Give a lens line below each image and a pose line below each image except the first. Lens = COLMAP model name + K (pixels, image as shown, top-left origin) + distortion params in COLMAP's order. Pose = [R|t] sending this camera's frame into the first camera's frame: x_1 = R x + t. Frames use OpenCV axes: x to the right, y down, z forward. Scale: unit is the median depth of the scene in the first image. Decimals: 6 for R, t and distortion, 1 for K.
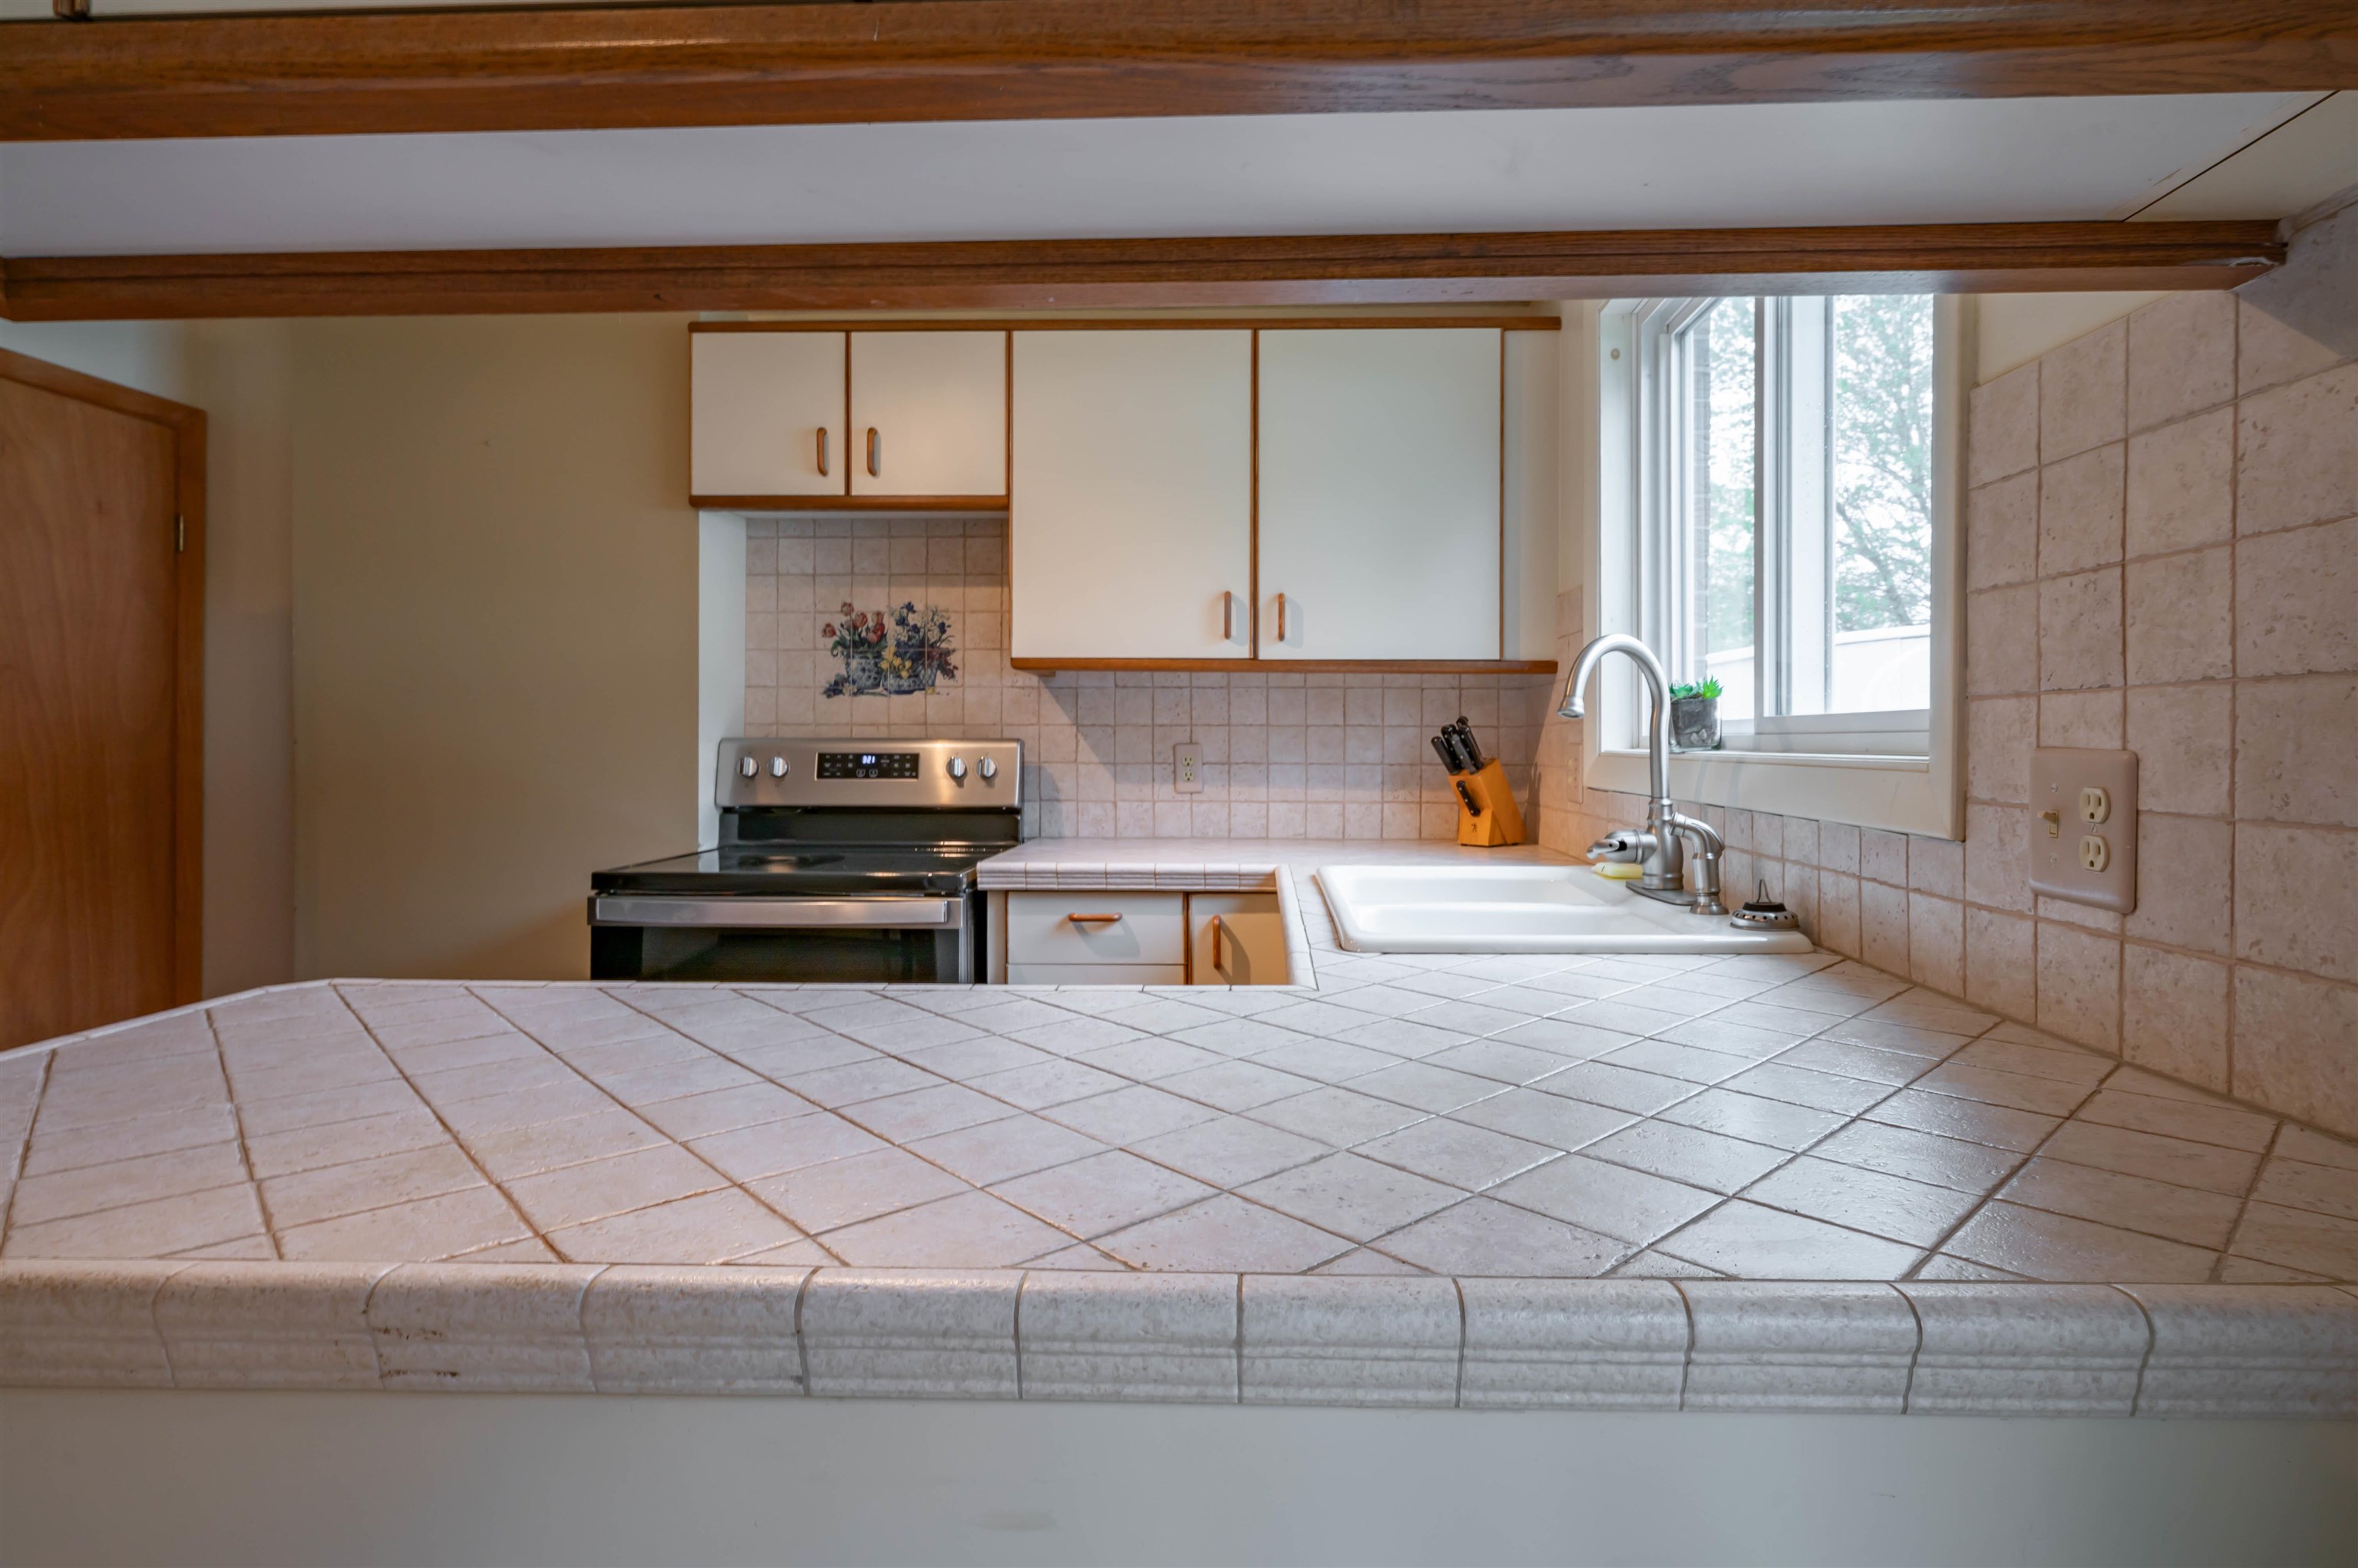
lens RADIAL K [[1151.7, 0, 1237.2], [0, 1151.7, 743.0], [0, 0, 1]] dist [-0.001810, 0.000267]
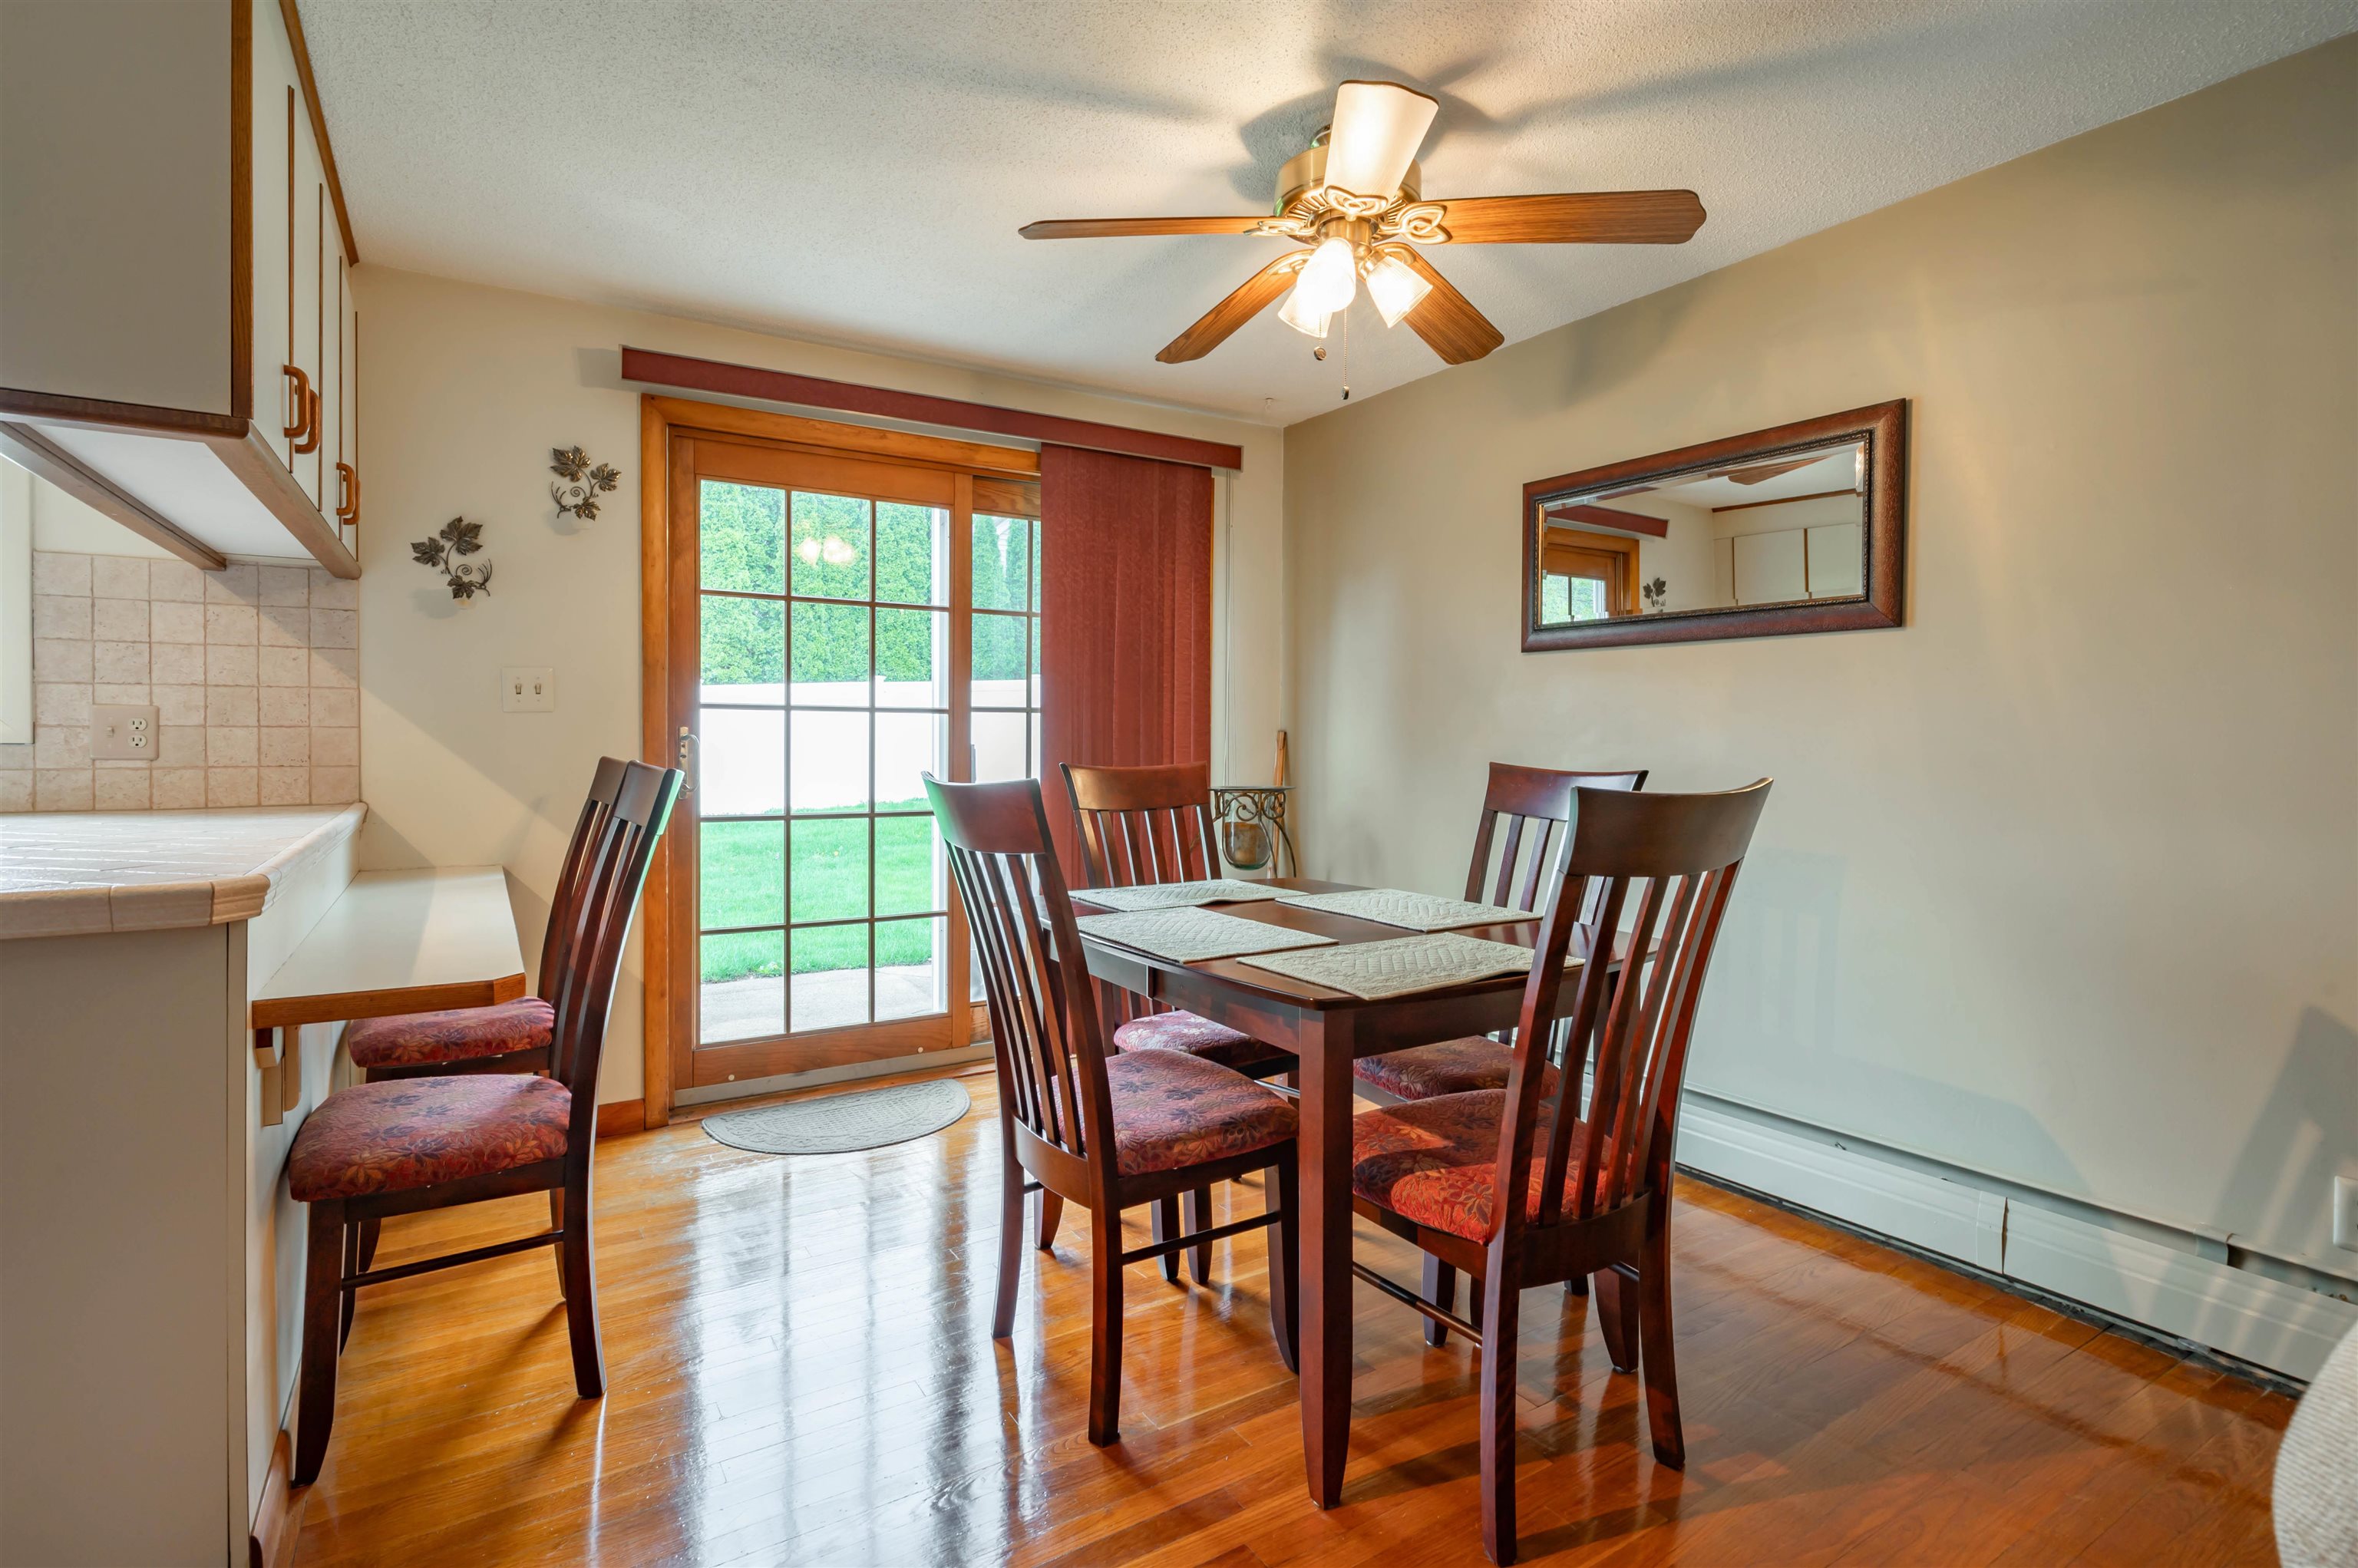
lens RADIAL K [[1140.6, 0, 1201.5], [0, 1140.6, 751.6], [0, 0, 1]] dist [0.000529, 0.000318]
pose [[-0.564254, -0.014352, 0.825477, -1.011038], [-0.002367, 0.999873, 0.015766, 0.022761], [-0.825598, 0.006943, -0.564216, 0.133084]]
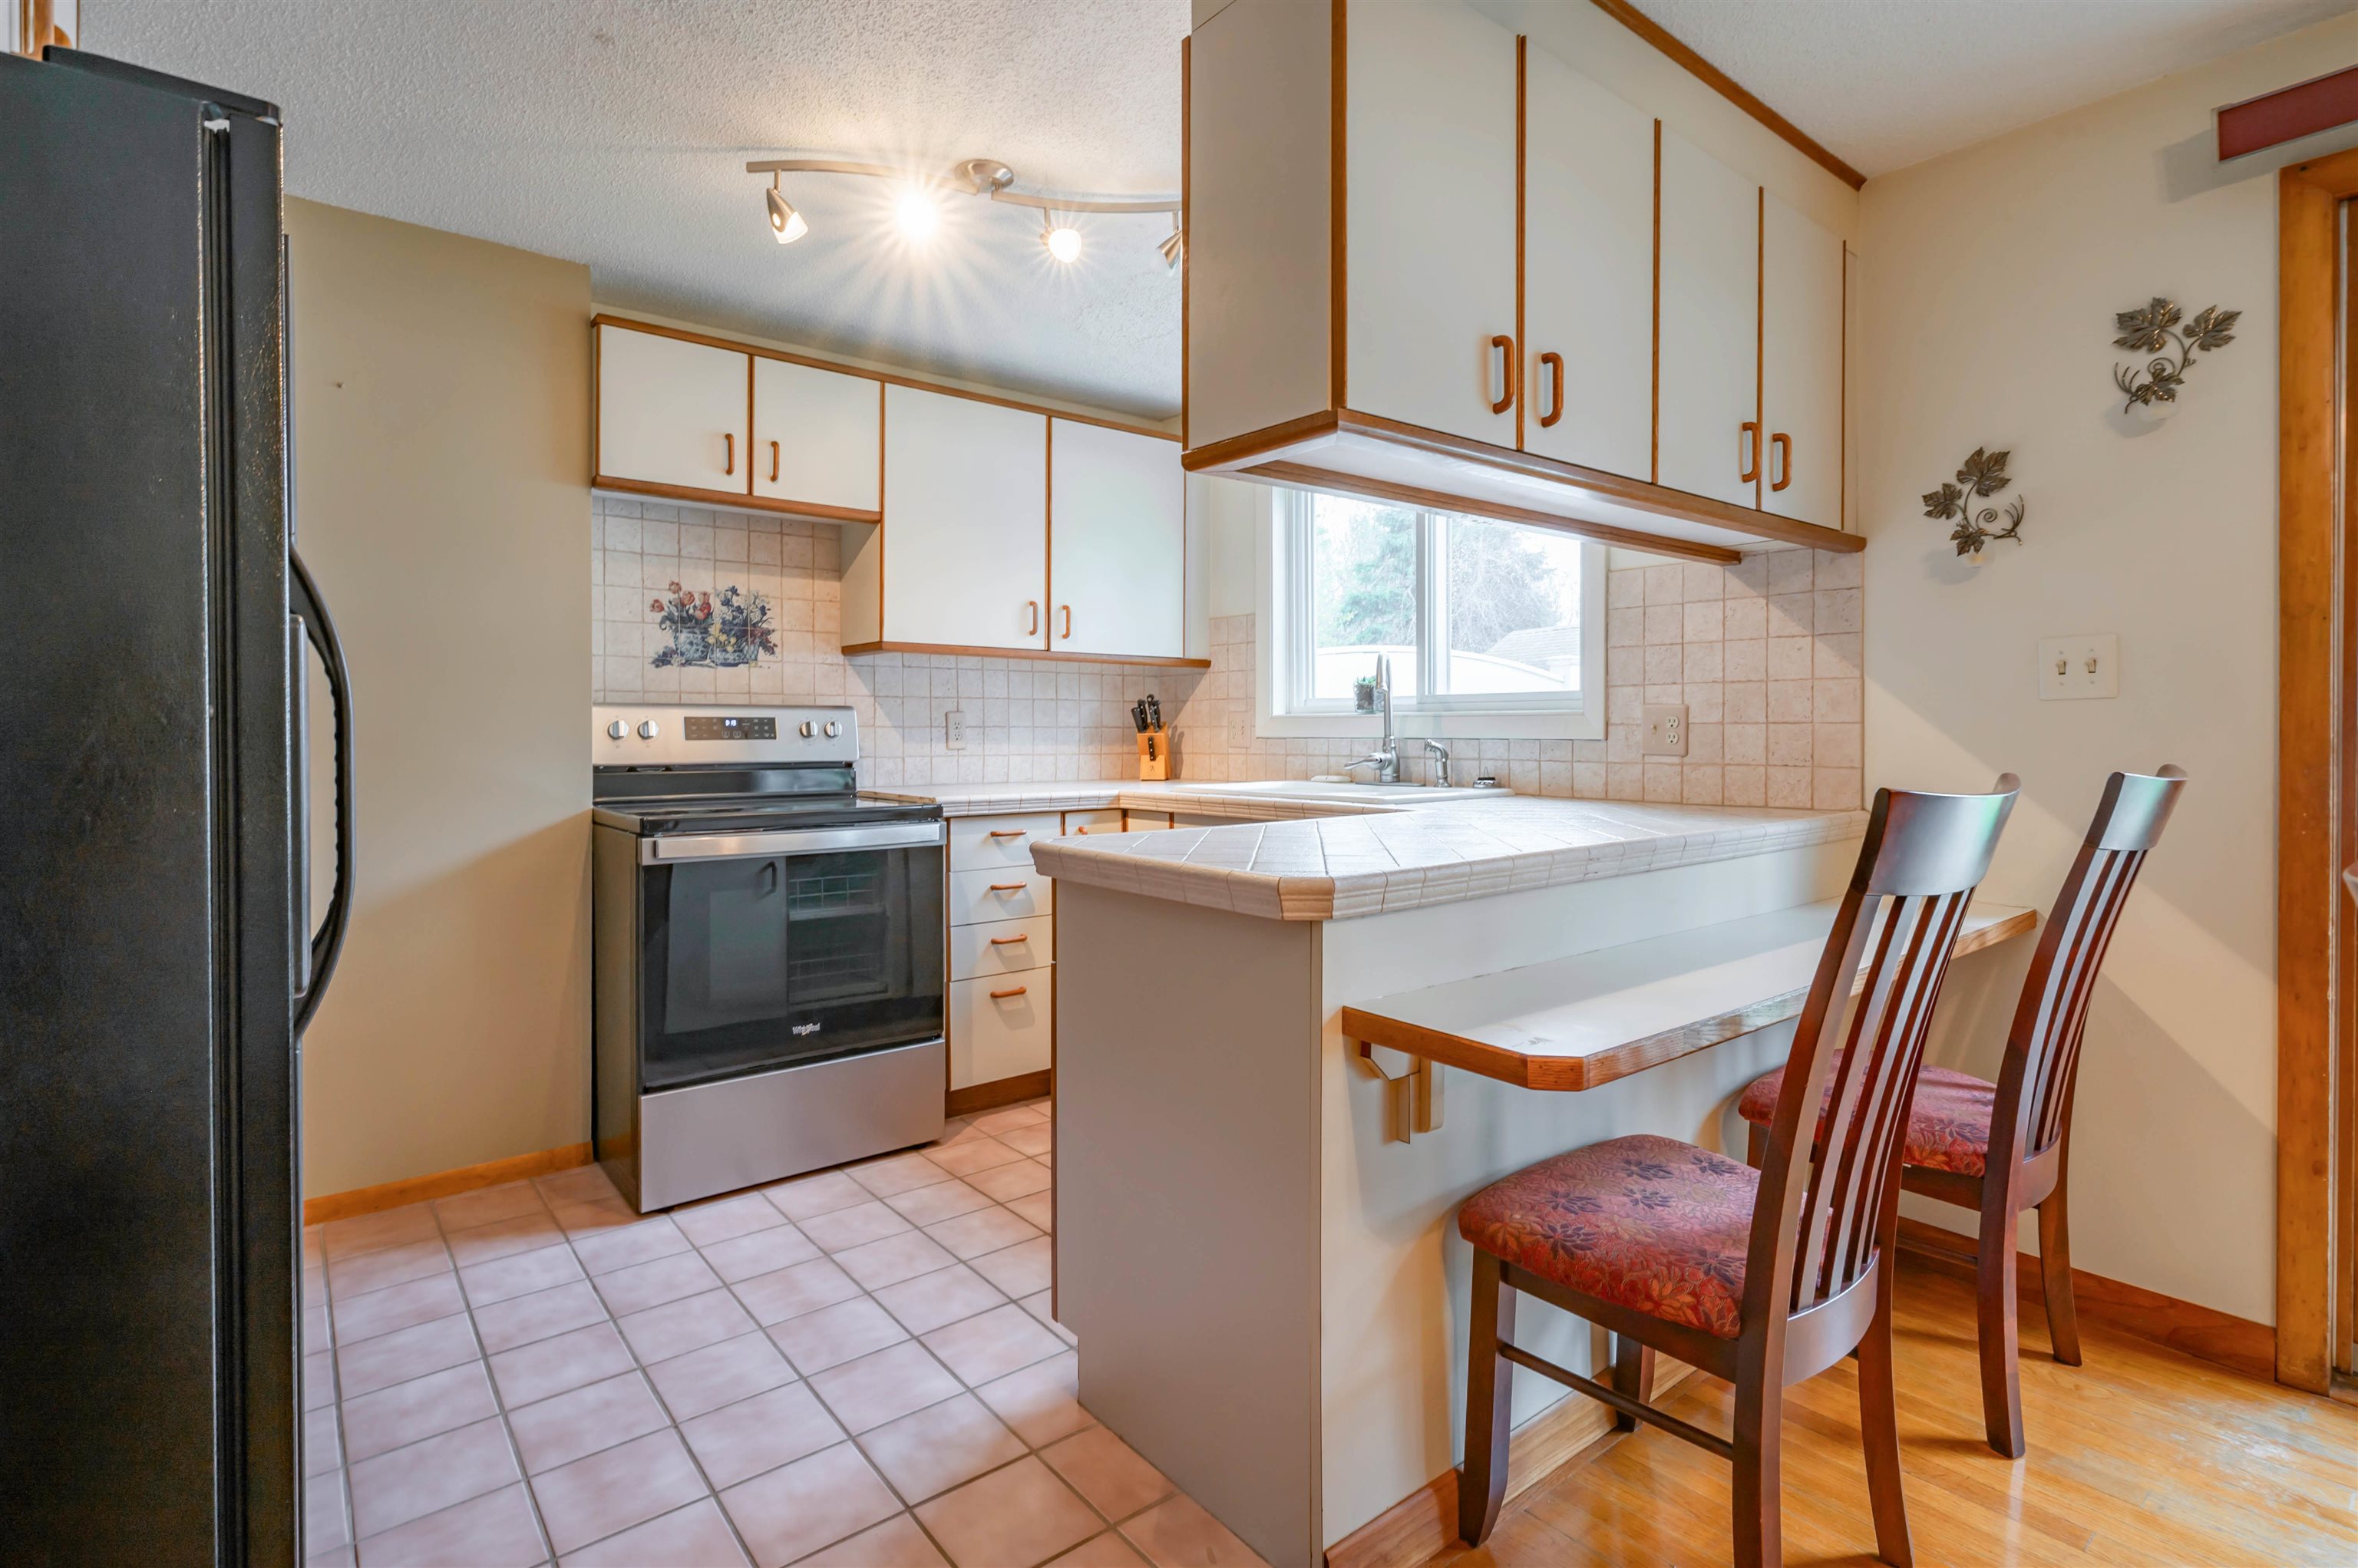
lens RADIAL K [[1139.2, 0, 1156.4], [0, 1139.2, 738.5], [0, 0, 1]] dist [-0.002046, 0.001201]
pose [[0.767770, -0.007465, 0.640682, -0.722071], [0.003174, 0.999964, 0.007847, 0.022338], [-0.640718, -0.003991, 0.767766, -0.142004]]
